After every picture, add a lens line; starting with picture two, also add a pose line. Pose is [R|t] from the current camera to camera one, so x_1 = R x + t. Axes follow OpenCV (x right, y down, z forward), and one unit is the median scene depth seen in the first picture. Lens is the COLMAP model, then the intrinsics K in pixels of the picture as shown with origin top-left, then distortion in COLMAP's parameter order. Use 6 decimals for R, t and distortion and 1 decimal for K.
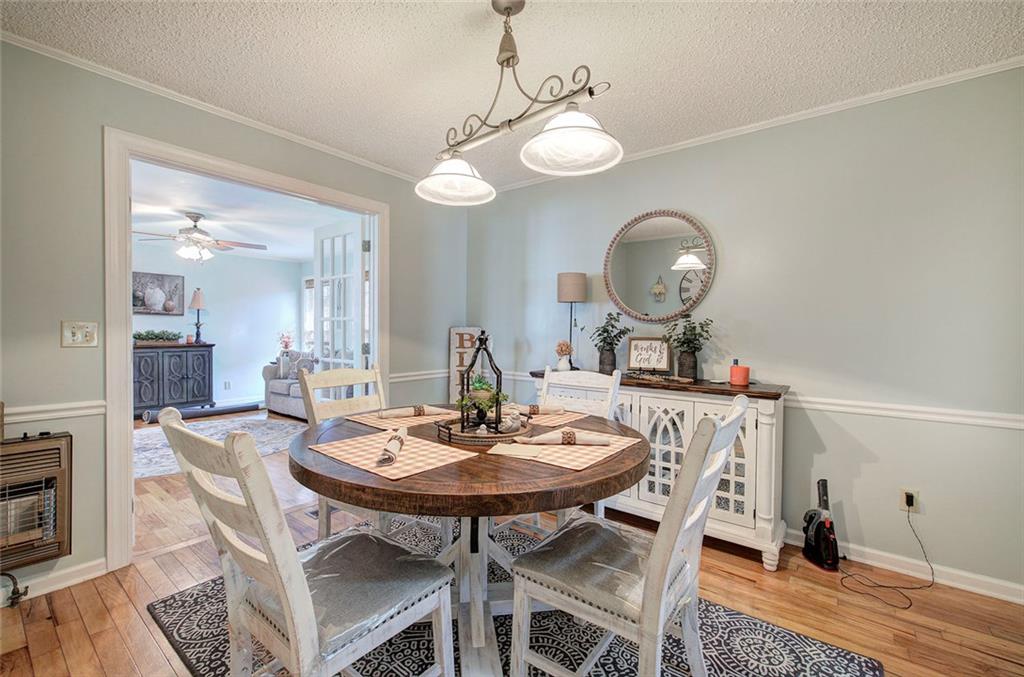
lens RADIAL K [[433.0, 0, 512.6], [0, 433.0, 336.8], [0, 0, 1]] dist [-0.006503, 0.001393]
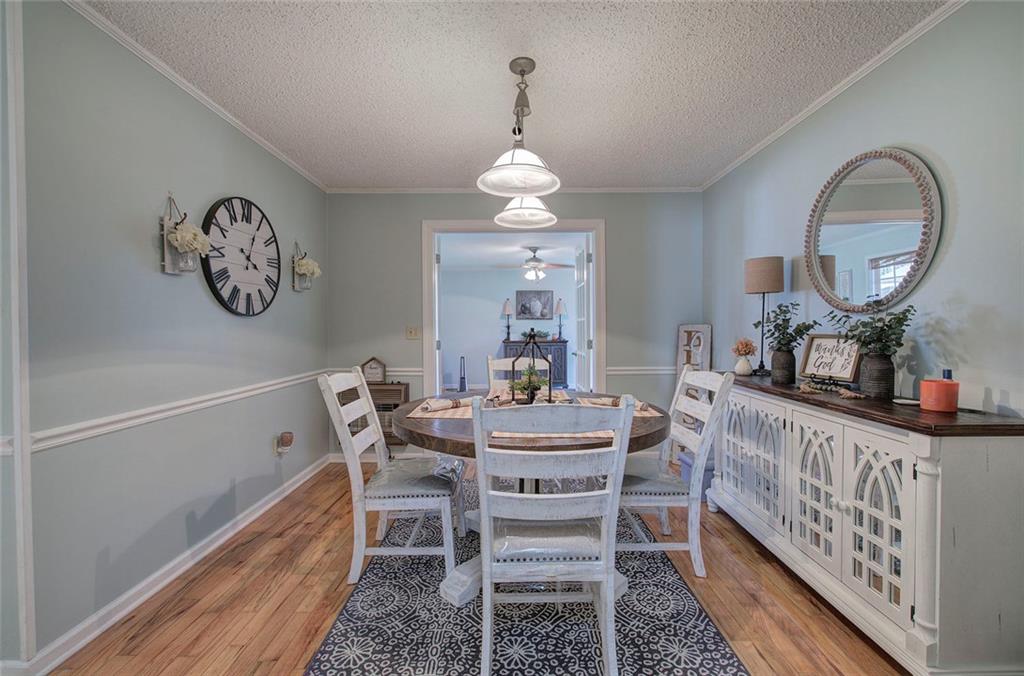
lens RADIAL K [[433.0, 0, 513.0], [0, 433.0, 335.4], [0, 0, 1]] dist [-0.006503, 0.001393]
pose [[0.616765, 0.001447, -0.787146, 0.598902], [-0.002022, 0.999998, 0.000254, 0.004305], [0.787145, 0.001436, 0.616767, 0.129088]]
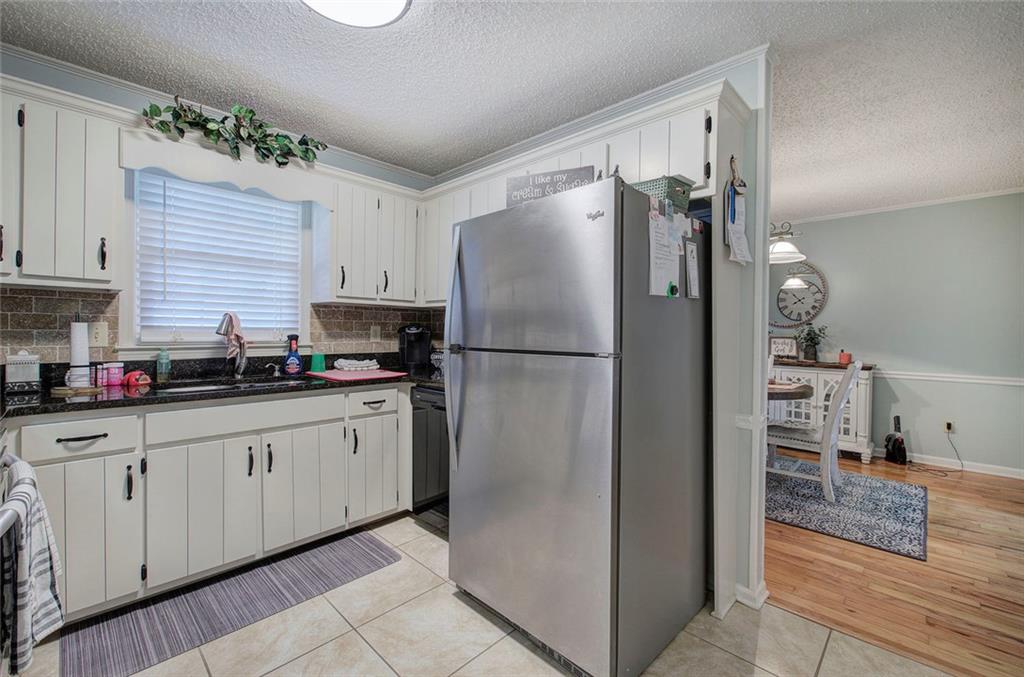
lens RADIAL K [[433.0, 0, 514.2], [0, 433.0, 336.5], [0, 0, 1]] dist [-0.006503, 0.001393]
pose [[0.994296, 0.001395, -0.106646, -0.578101], [-0.001546, 0.999998, -0.001332, 0.004740], [0.106644, 0.001489, 0.994296, -0.818106]]
